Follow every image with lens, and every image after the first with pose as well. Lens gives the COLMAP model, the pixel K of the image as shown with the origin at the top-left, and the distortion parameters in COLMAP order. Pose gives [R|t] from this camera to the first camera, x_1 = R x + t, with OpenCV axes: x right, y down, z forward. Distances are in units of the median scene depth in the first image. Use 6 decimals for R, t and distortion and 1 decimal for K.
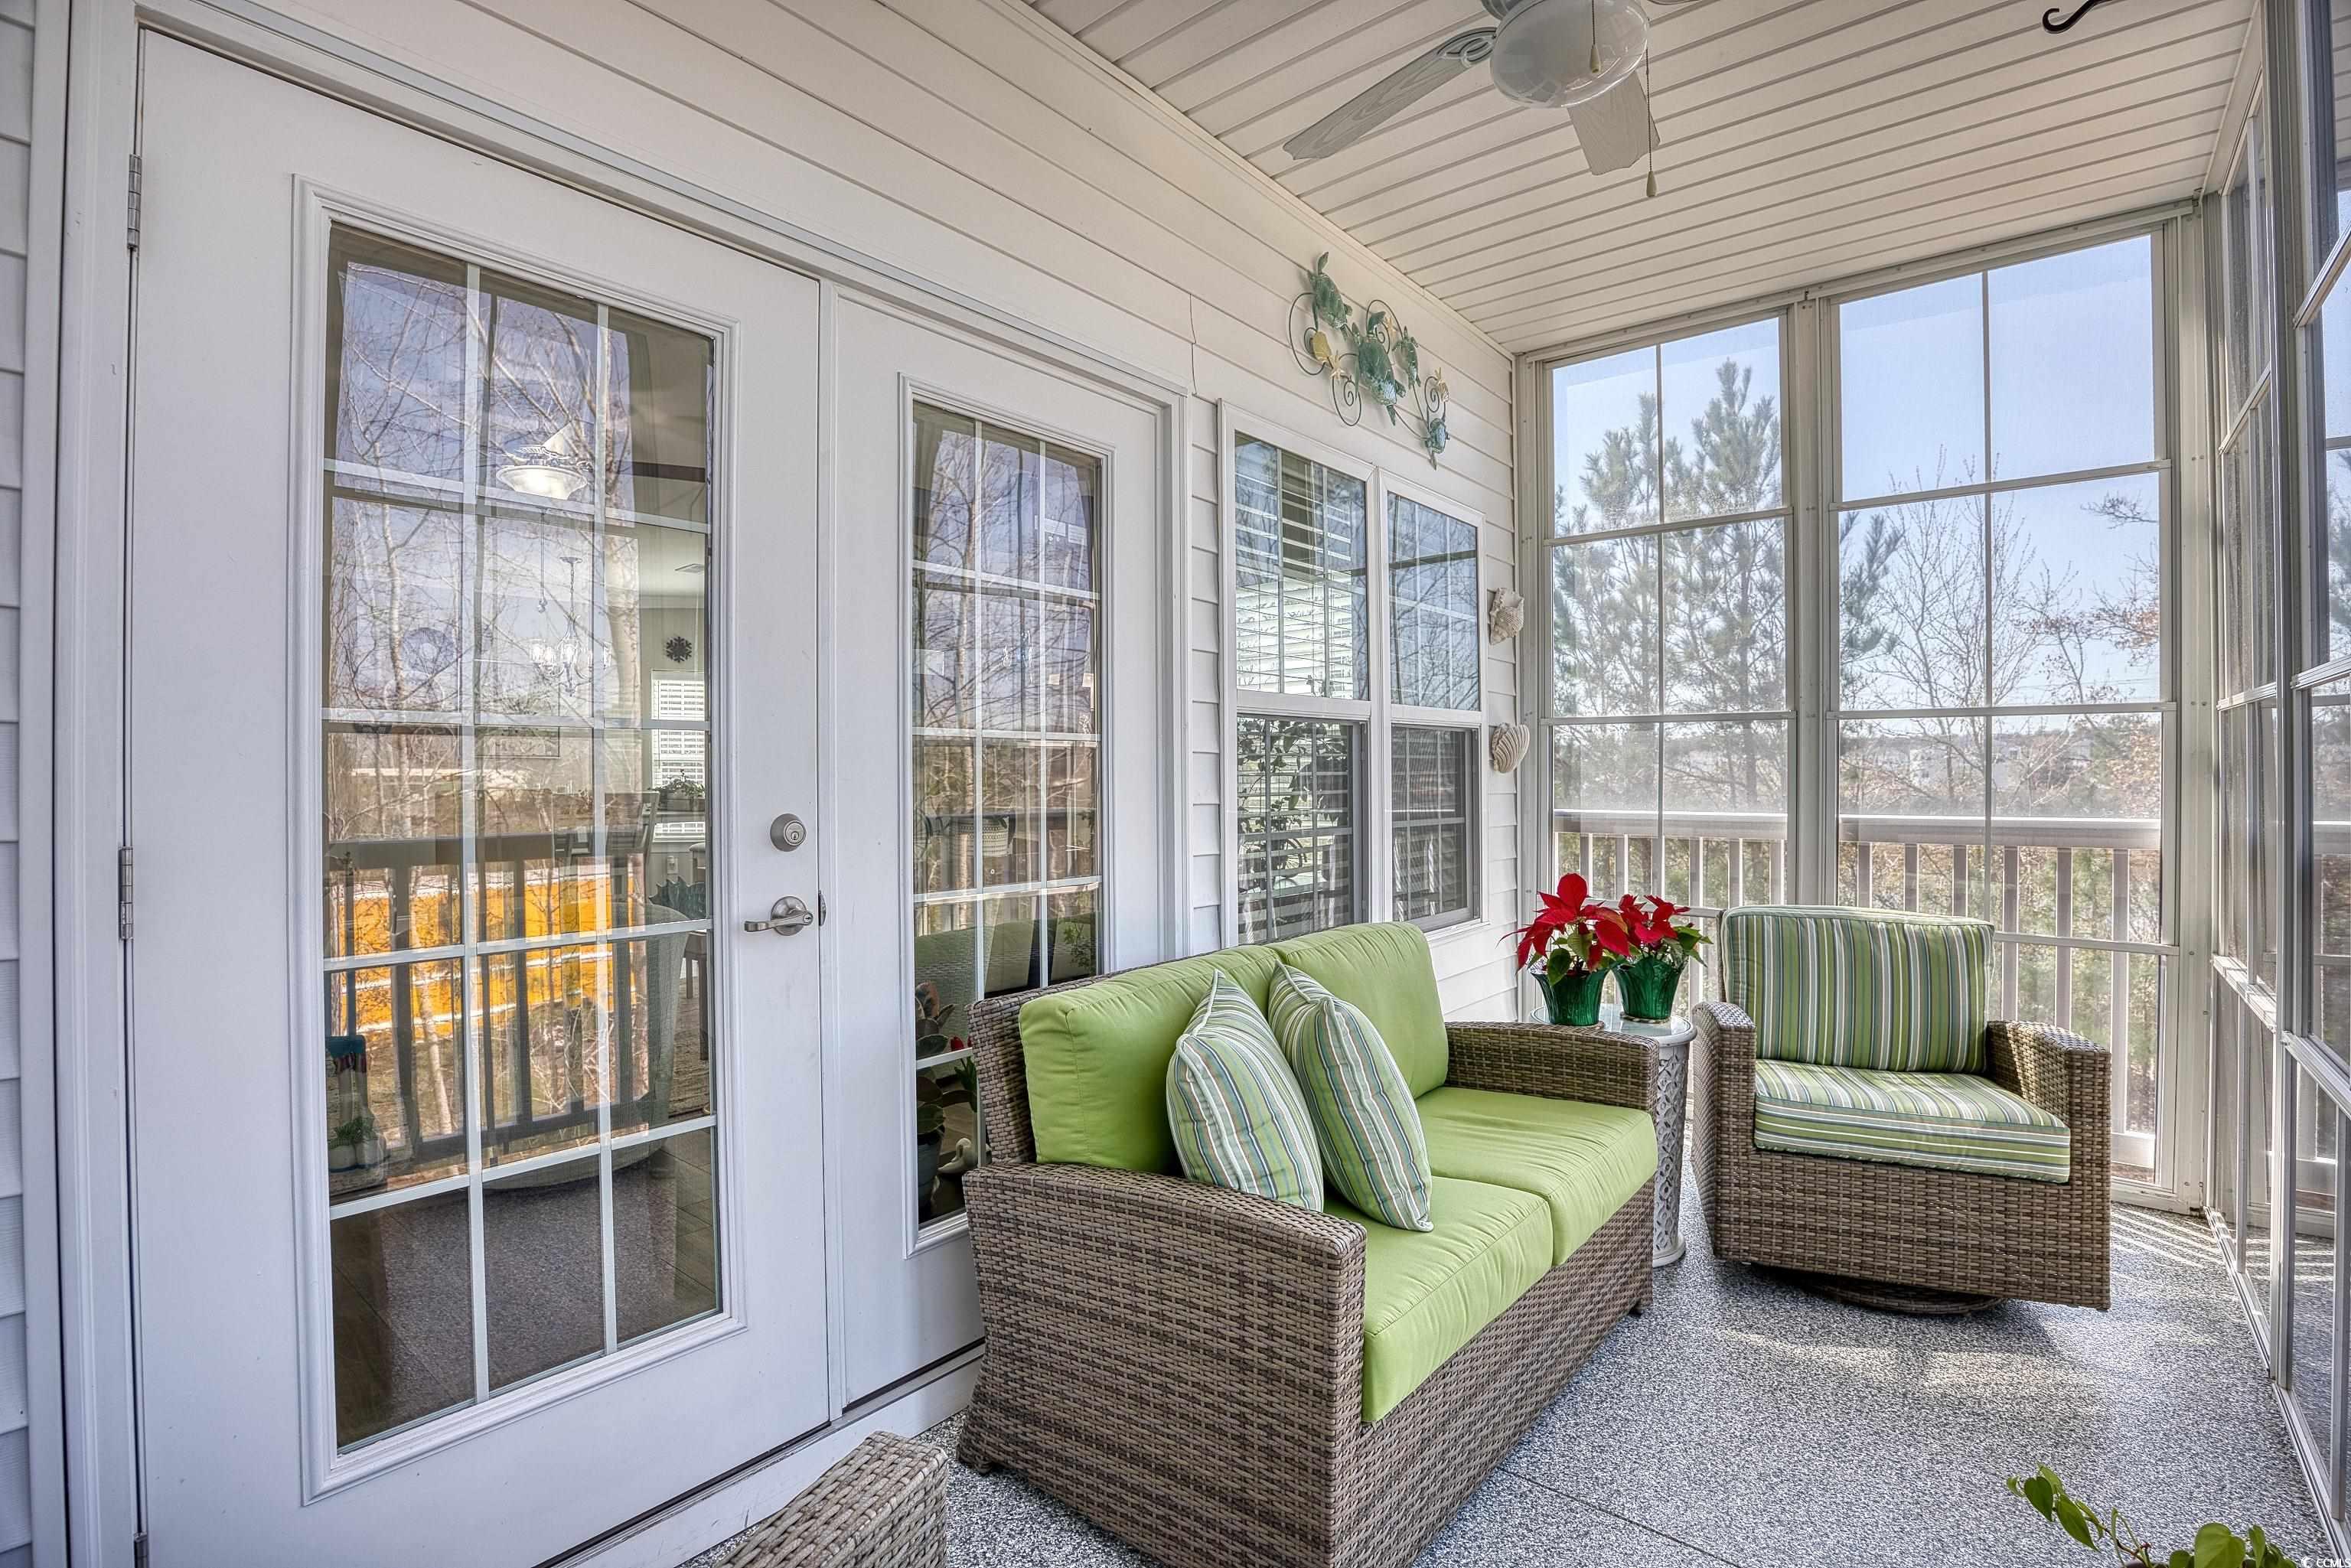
lens RADIAL K [[1092.9, 0, 1174.4], [0, 1092.9, 775.9], [0, 0, 1]] dist [-0.065723, 0.017892]
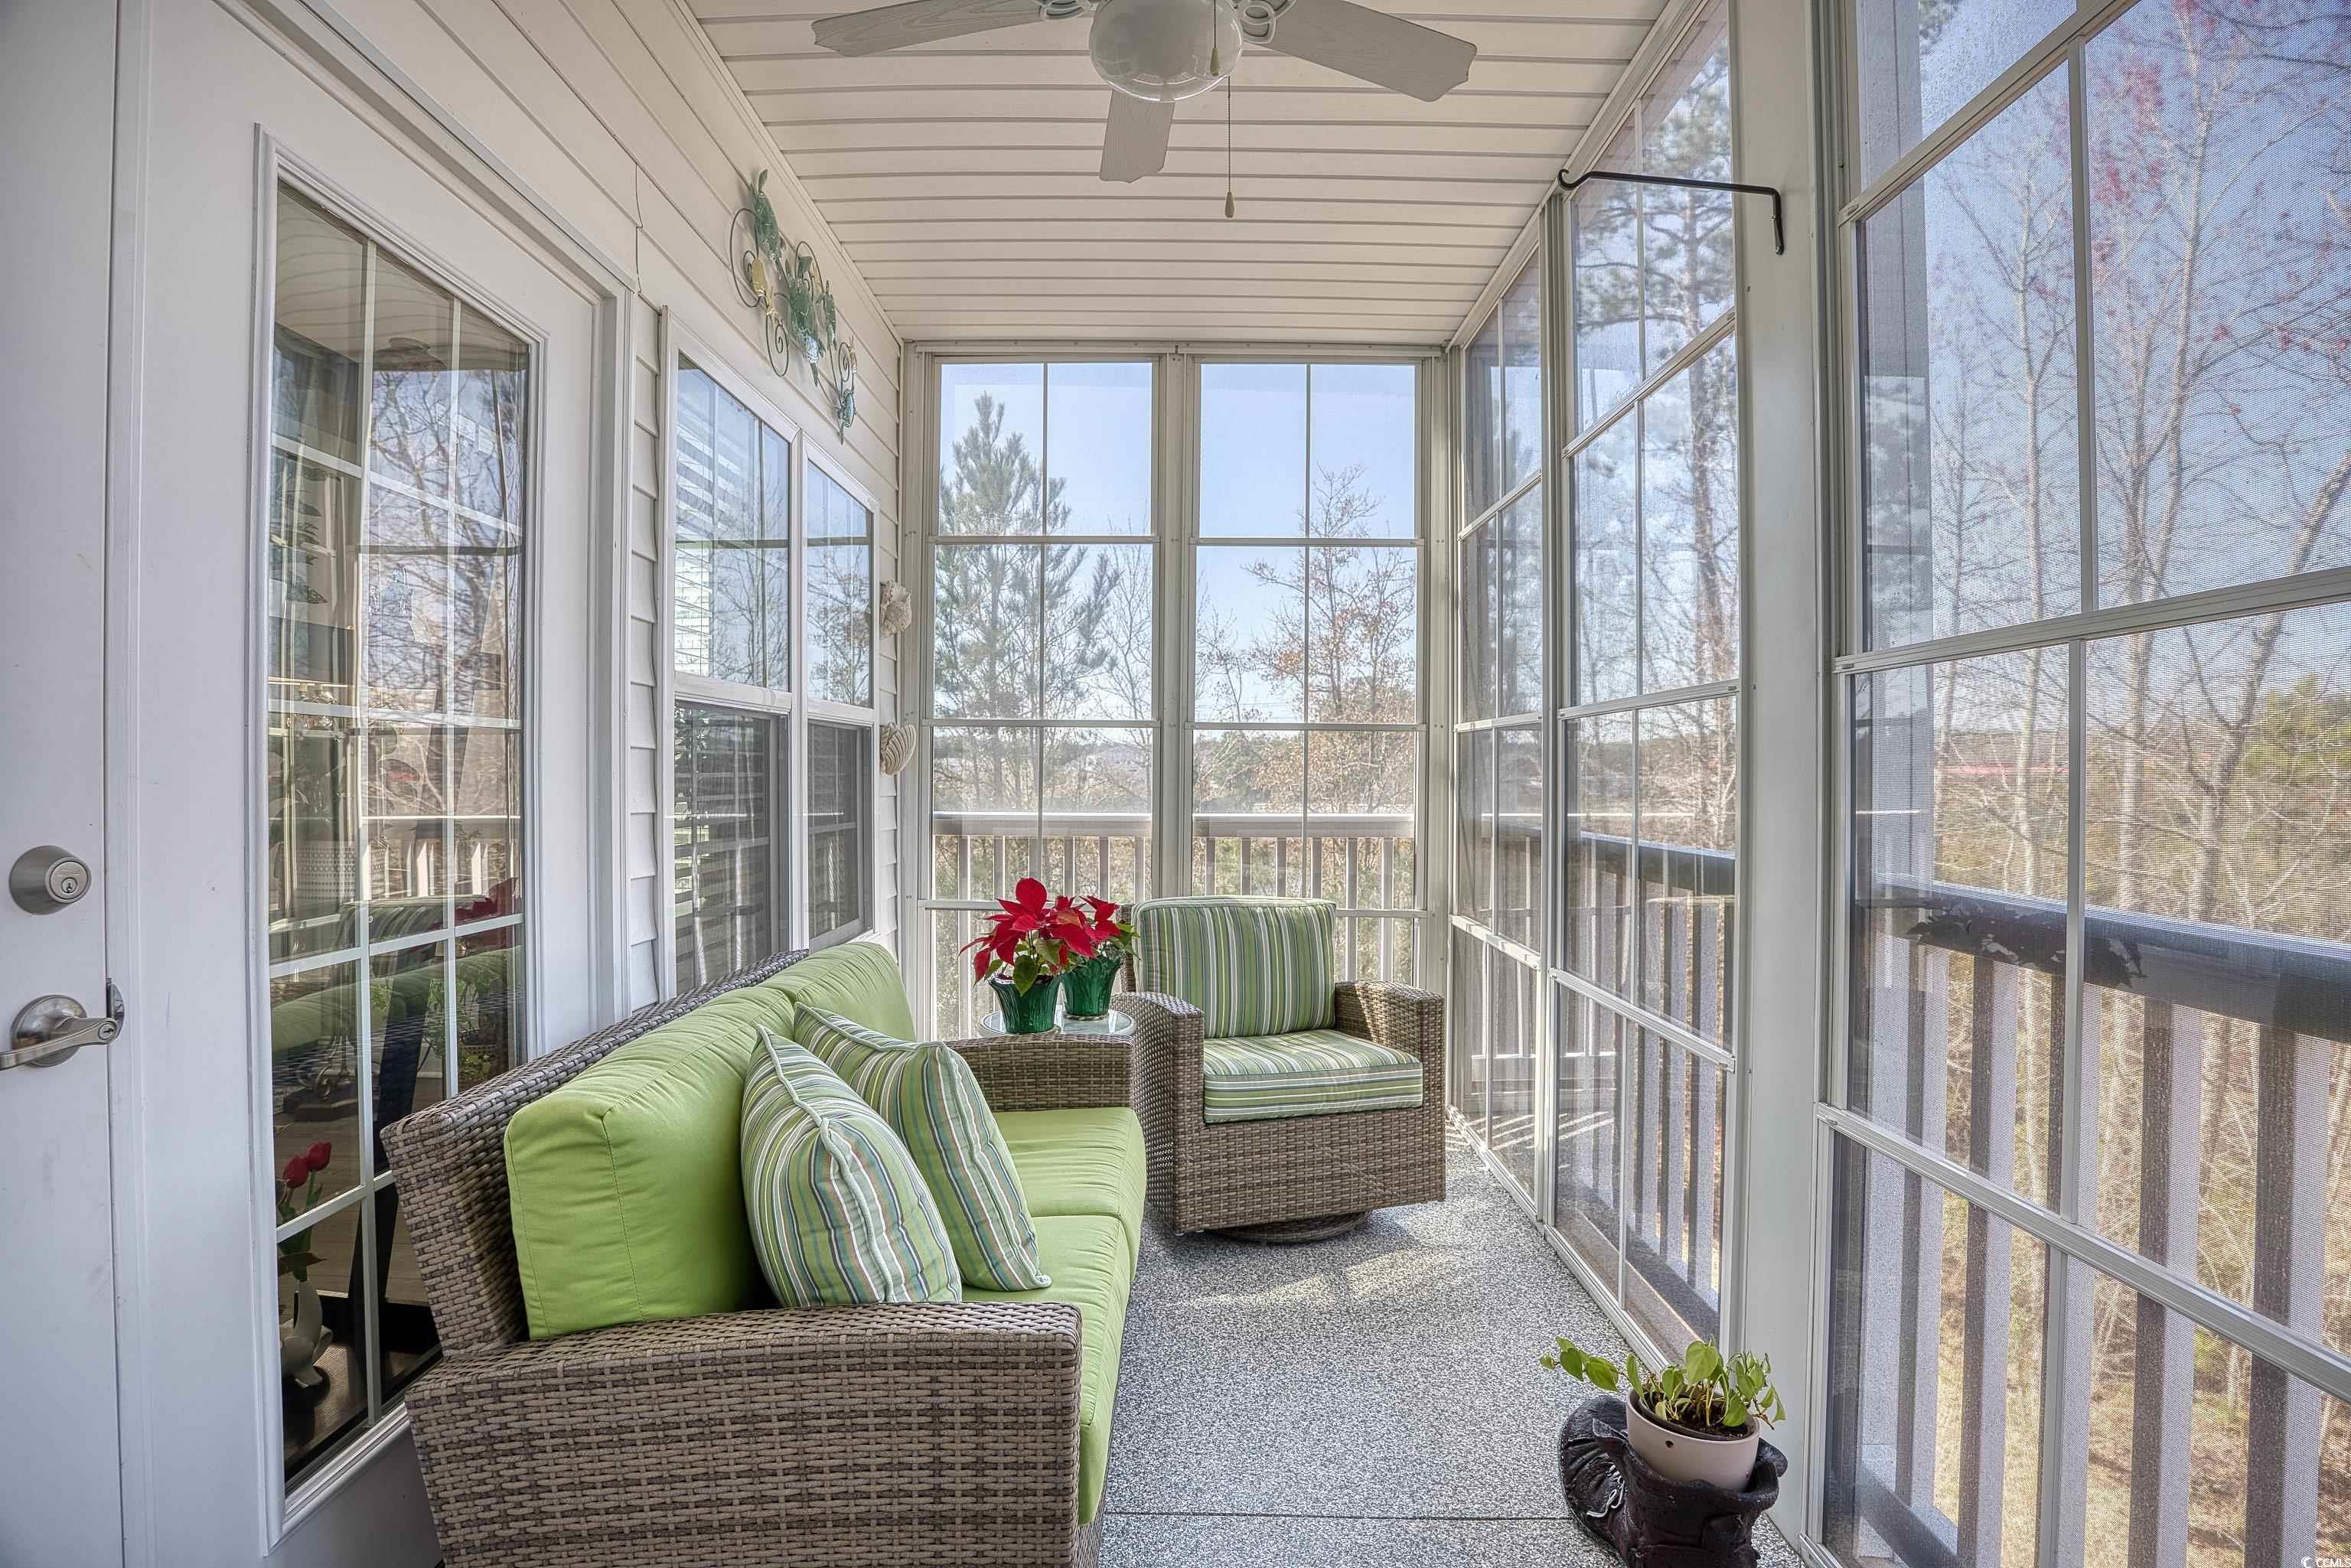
lens RADIAL K [[1092.9, 0, 1174.4], [0, 1092.9, 775.9], [0, 0, 1]] dist [-0.065723, 0.017892]
pose [[0.772277, 0.005379, 0.635263, -0.160445], [-0.005408, 0.999984, -0.001893, -0.001725], [-0.635263, -0.001973, 0.772294, 0.148431]]
